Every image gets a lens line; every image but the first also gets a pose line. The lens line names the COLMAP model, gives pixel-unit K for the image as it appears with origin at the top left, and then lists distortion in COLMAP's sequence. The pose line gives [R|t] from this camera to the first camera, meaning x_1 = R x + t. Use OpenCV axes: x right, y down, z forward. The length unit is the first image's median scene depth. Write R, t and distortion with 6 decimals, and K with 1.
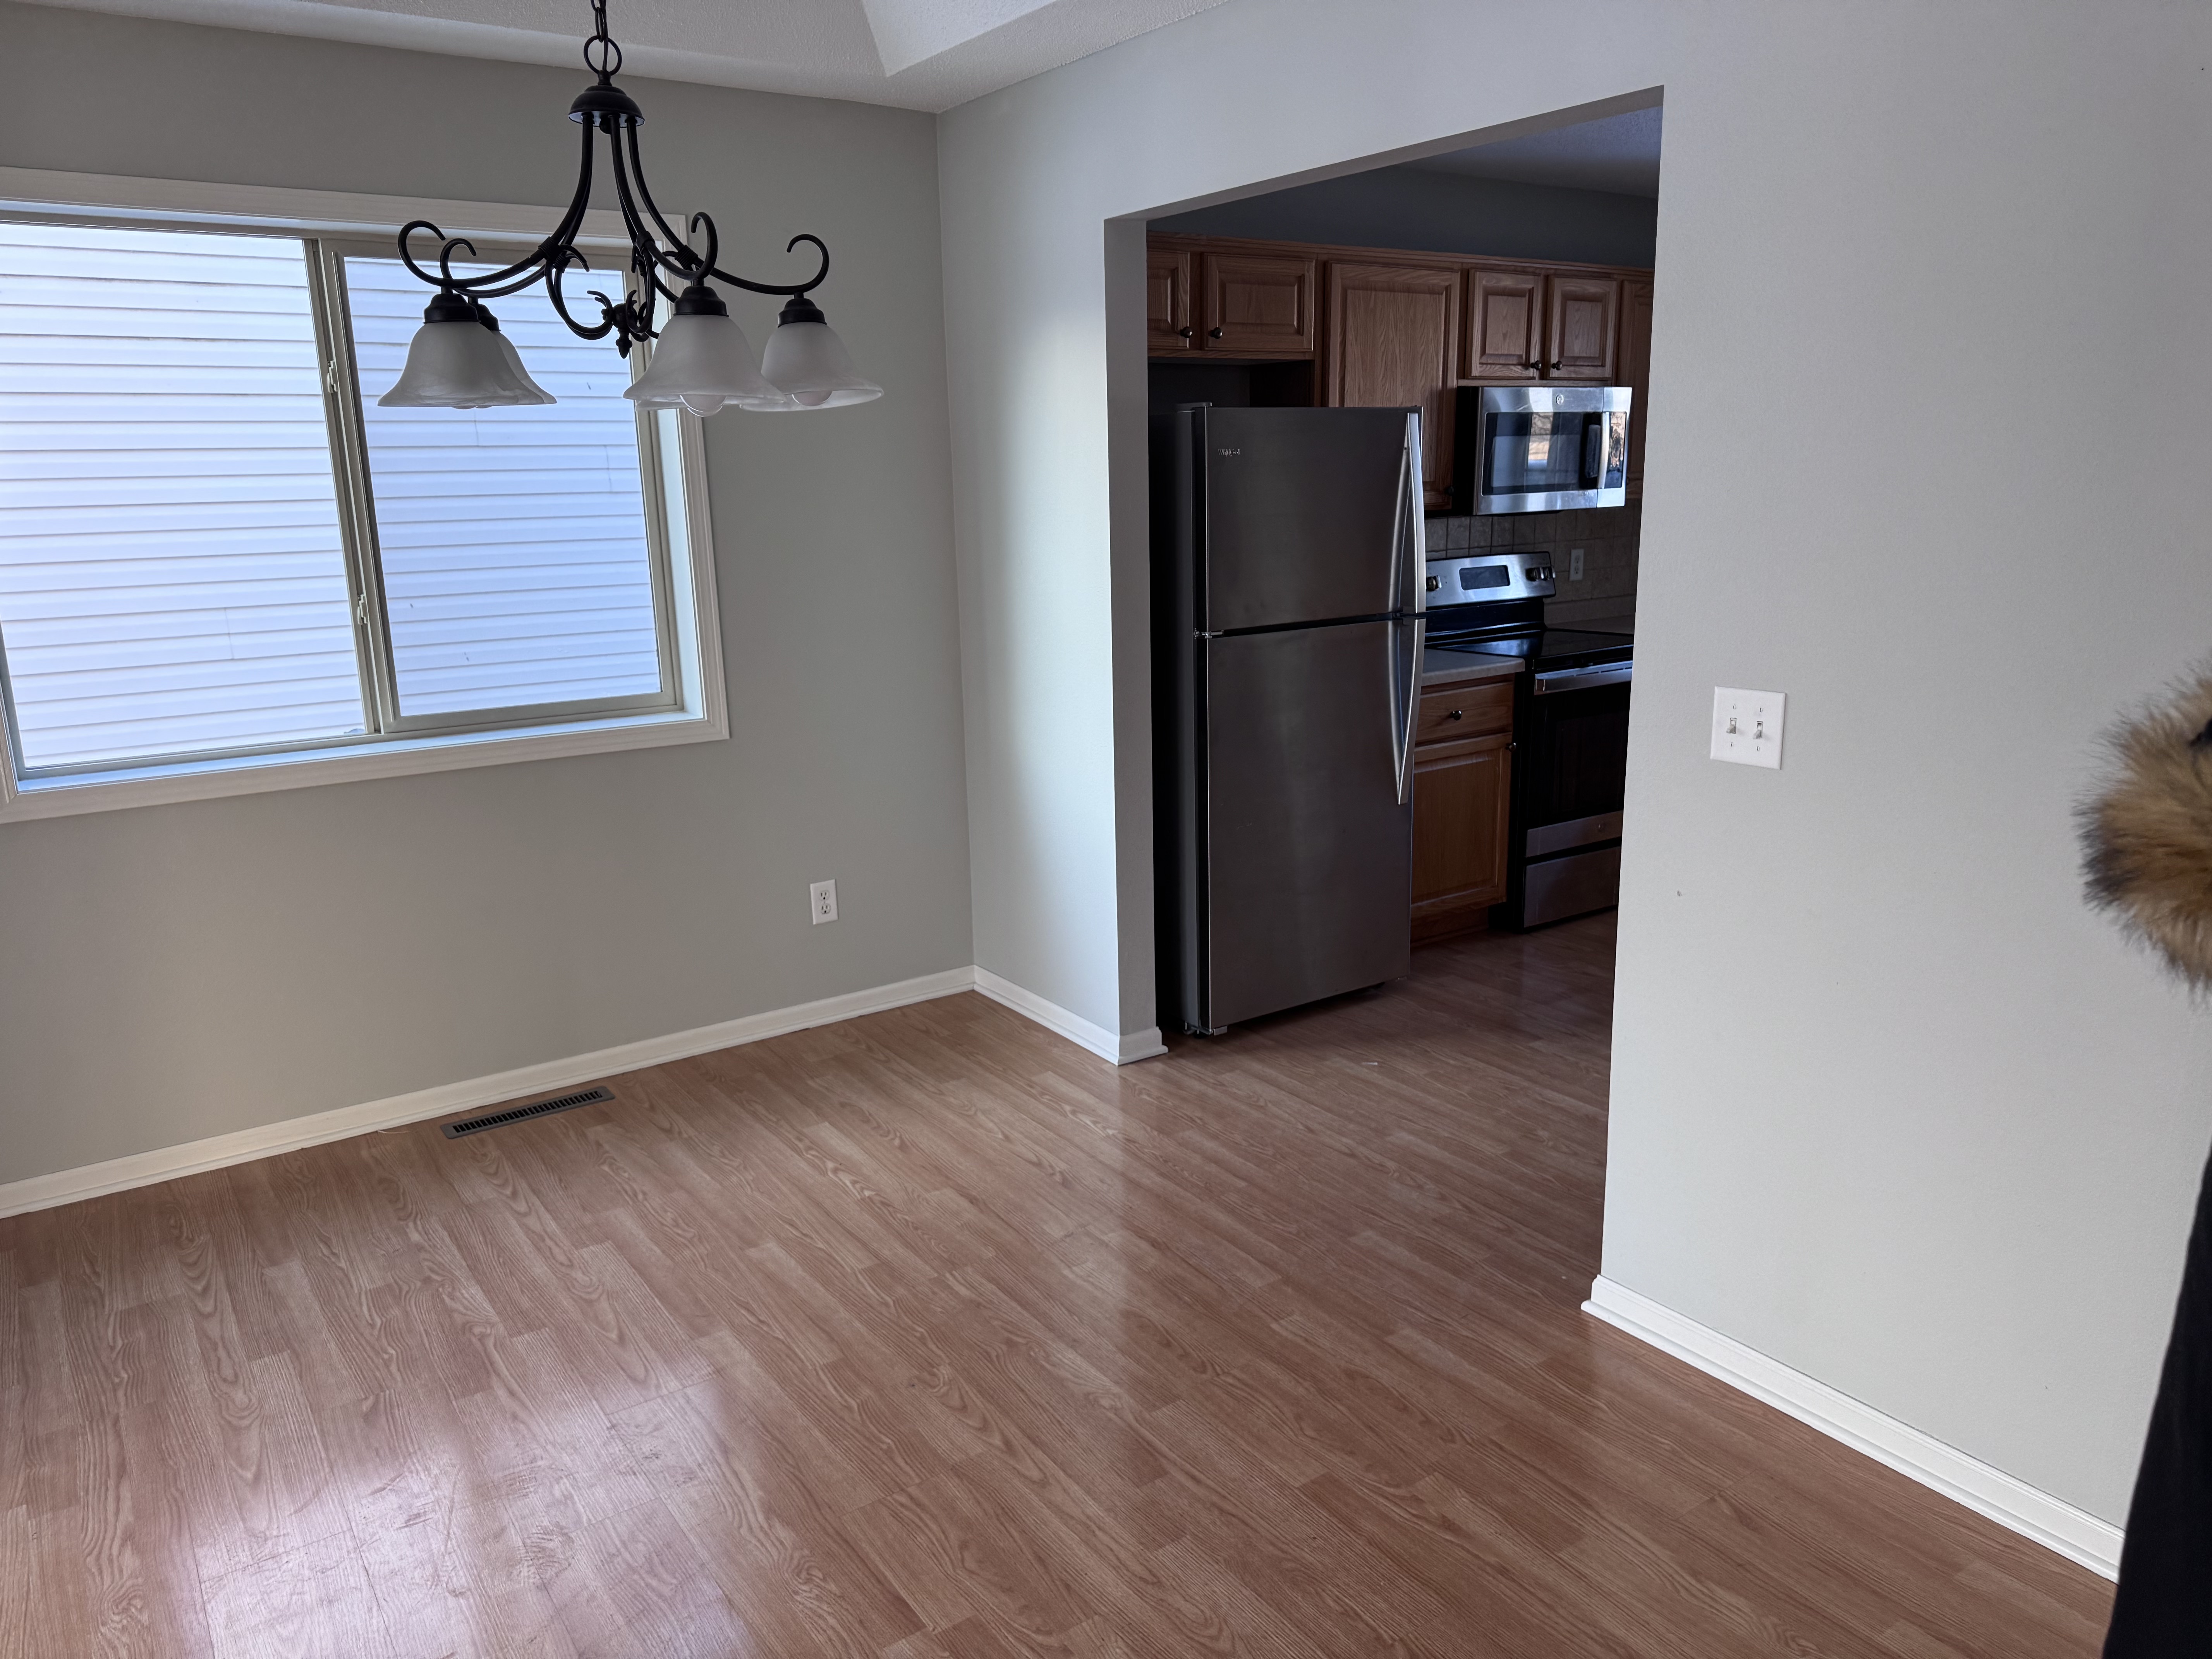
lens RADIAL K [[1564.2, 0, 1100.8], [0, 1564.2, 821.8], [0, 0, 1]] dist [0.066731, -0.073592]
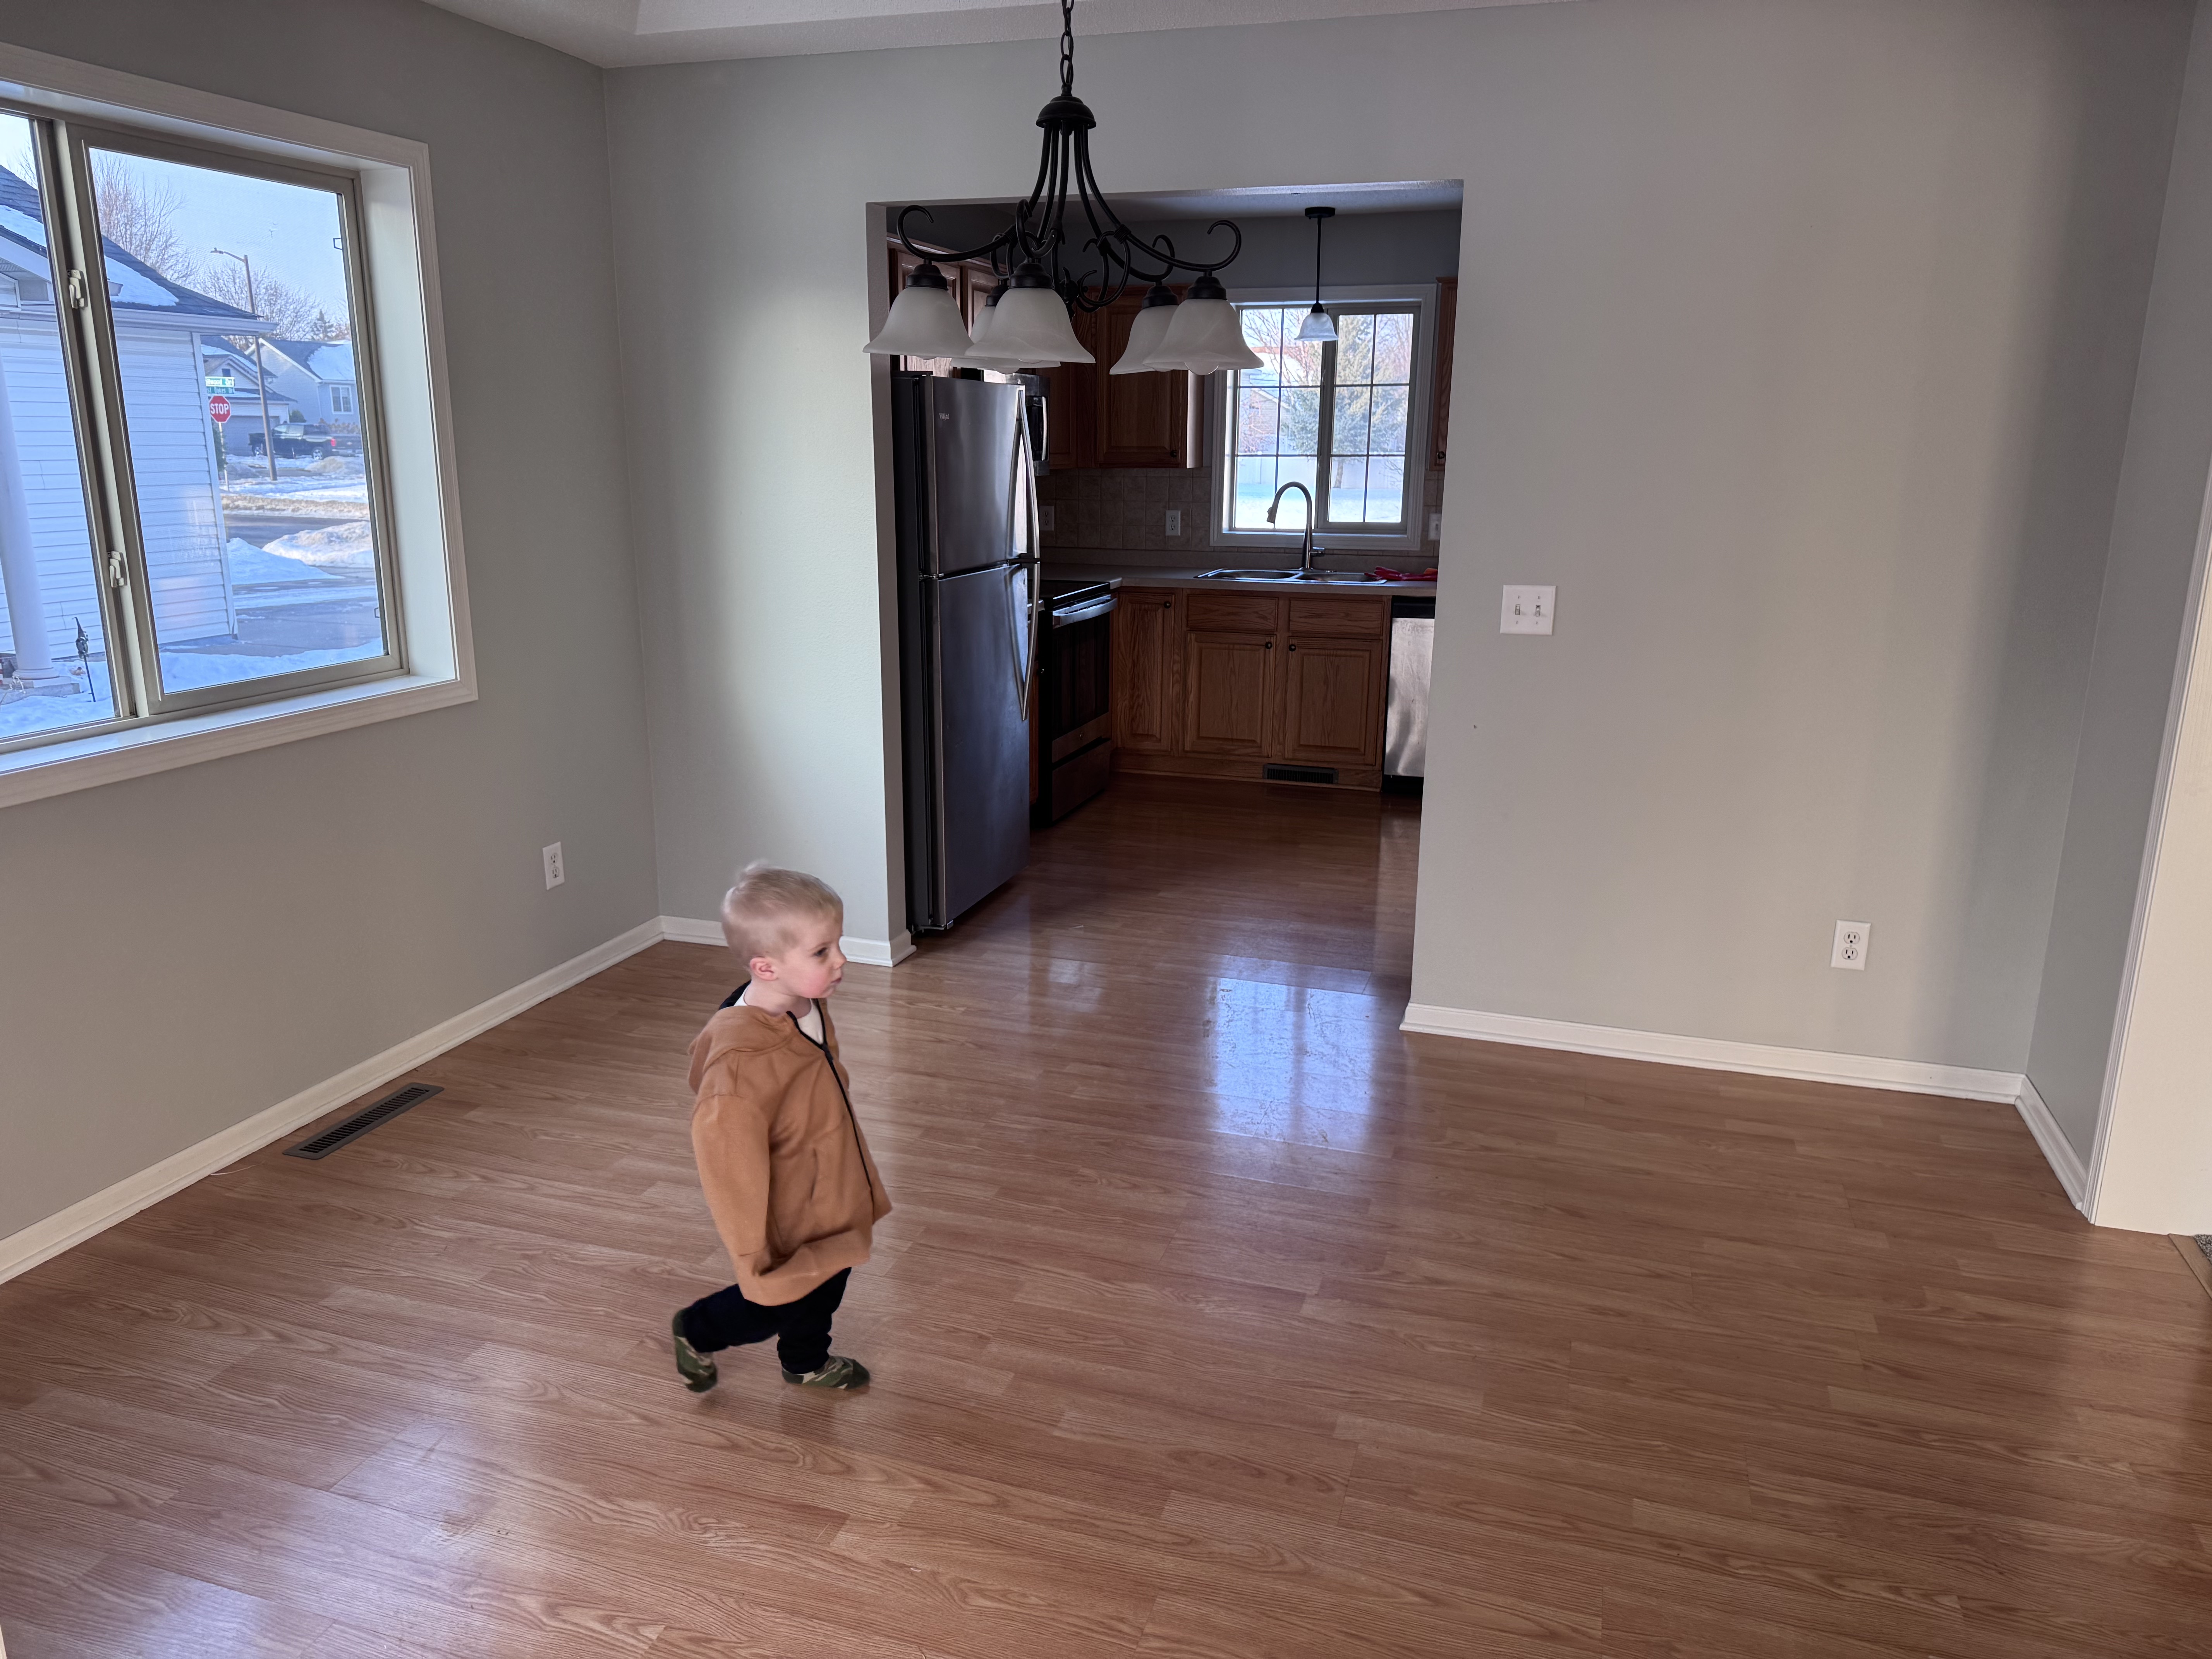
lens RADIAL K [[1564.2, 0, 1096.8], [0, 1564.2, 829.5], [0, 0, 1]] dist [0.066731, -0.073592]
pose [[0.794856, -0.121527, 0.594504, -0.581382], [0.110898, 0.992332, 0.054579, 0.015361], [-0.596578, 0.022547, 0.802238, 0.015454]]
